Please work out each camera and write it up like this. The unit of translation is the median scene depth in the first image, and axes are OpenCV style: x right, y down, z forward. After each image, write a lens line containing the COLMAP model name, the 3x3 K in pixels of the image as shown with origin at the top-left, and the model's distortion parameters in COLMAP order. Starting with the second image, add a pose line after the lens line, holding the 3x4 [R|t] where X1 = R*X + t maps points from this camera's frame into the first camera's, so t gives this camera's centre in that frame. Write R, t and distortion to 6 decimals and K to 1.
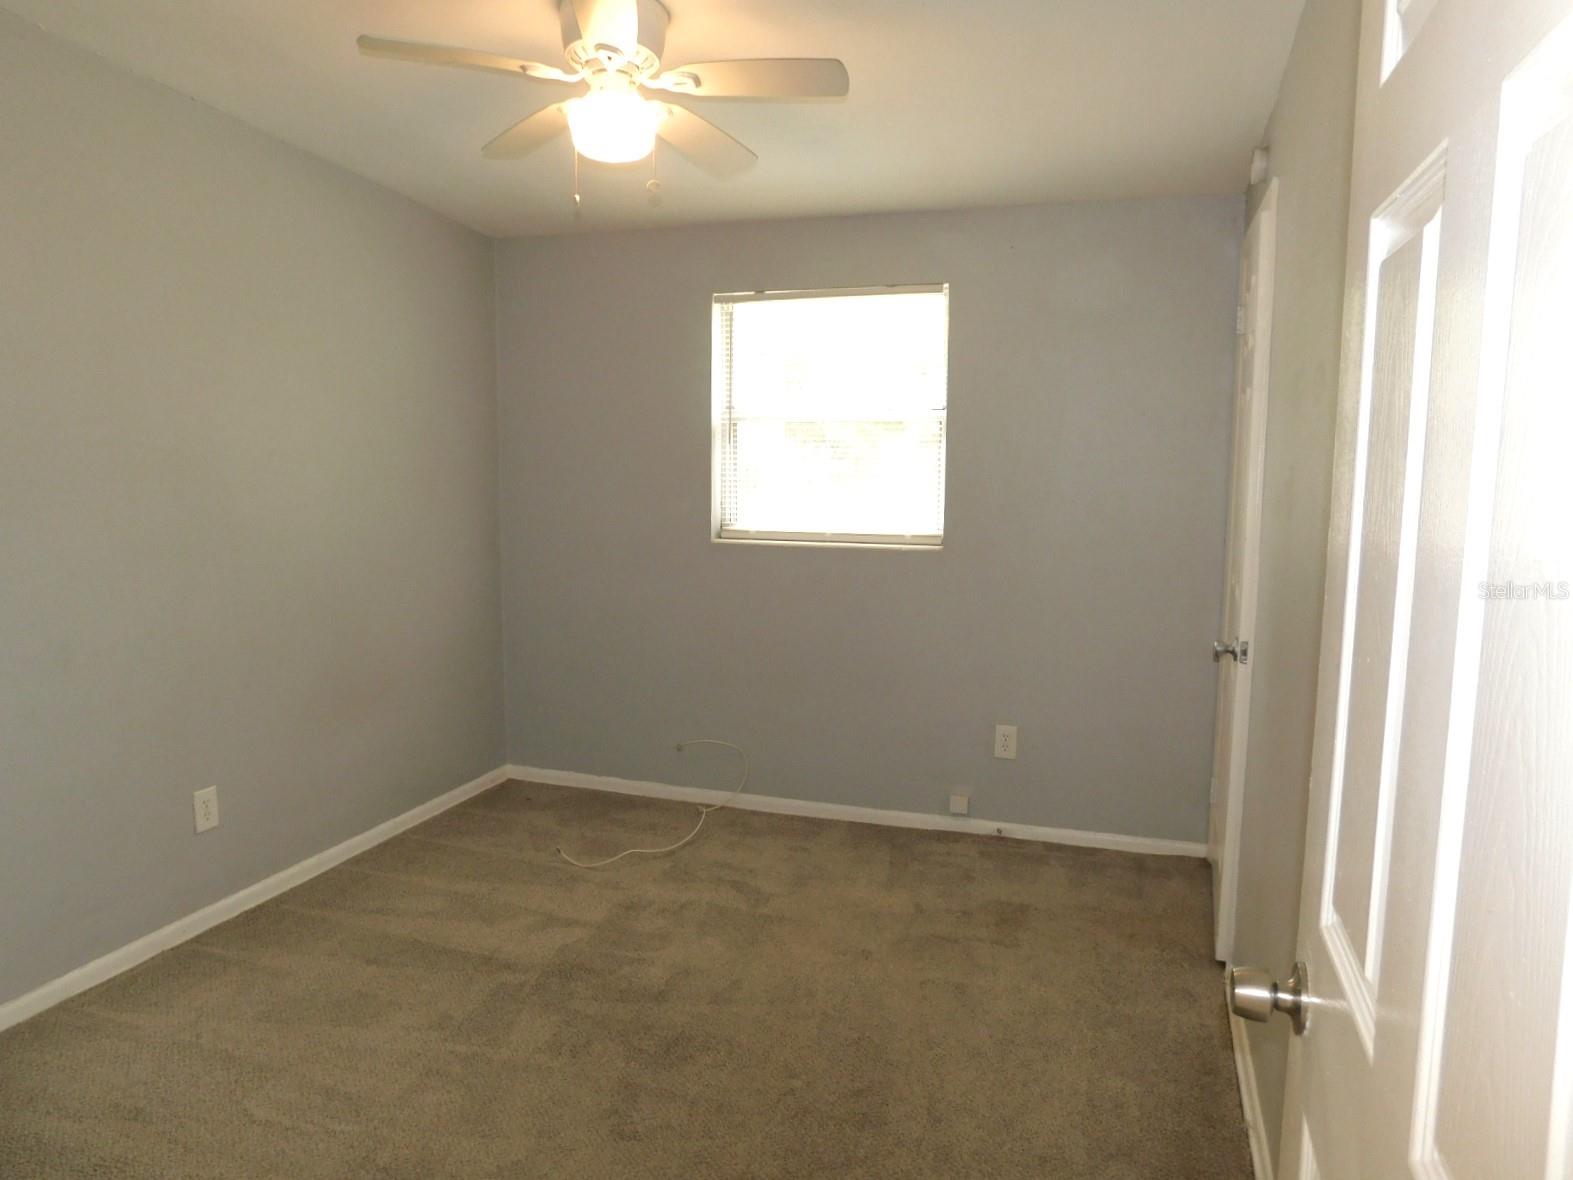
lens RADIAL K [[1071.8, 0, 786.5], [0, 1071.8, 590.0], [0, 0, 1]] dist [-0.121070, 0.000343]
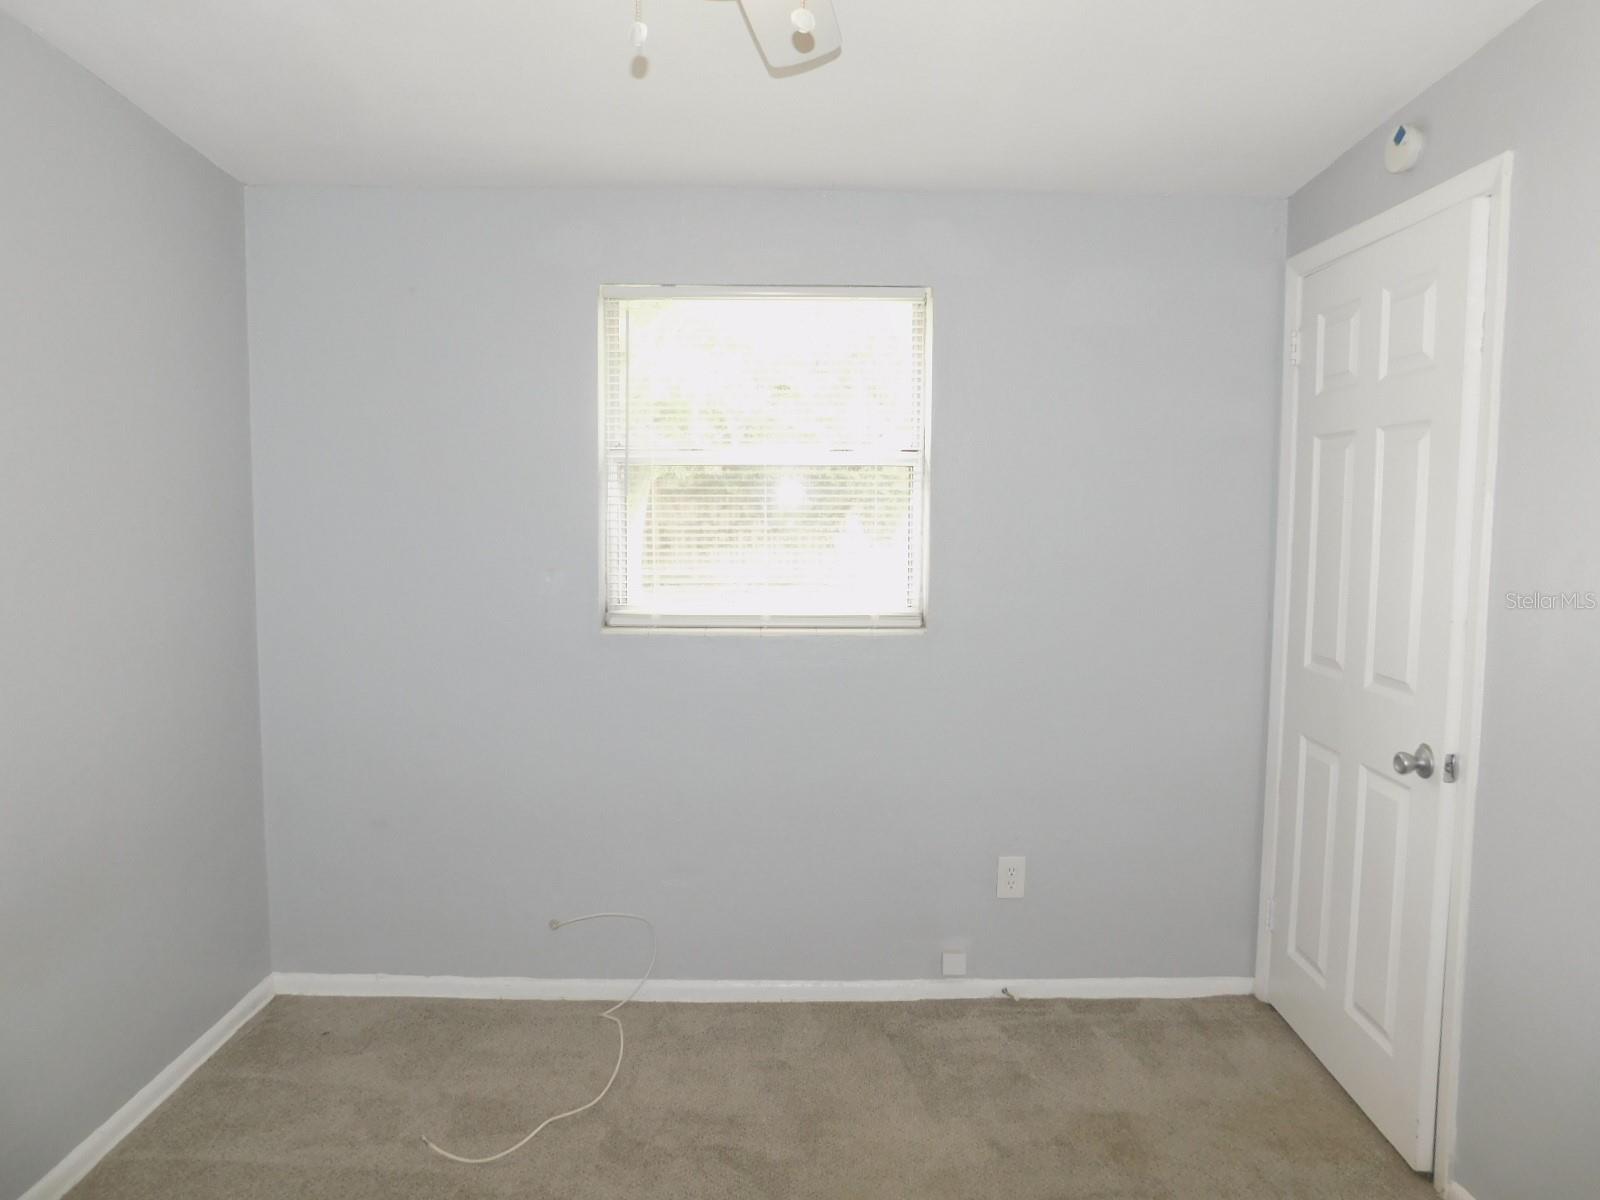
lens RADIAL K [[1064.1, 0, 800.0], [0, 1064.1, 600.0], [0, 0, 1]] dist [-0.088624, 0.068794]
pose [[0.943765, -0.032709, 0.328996, -0.184133], [0.042001, 0.998893, -0.021174, -0.048848], [-0.327939, 0.033802, 0.944094, 0.312725]]
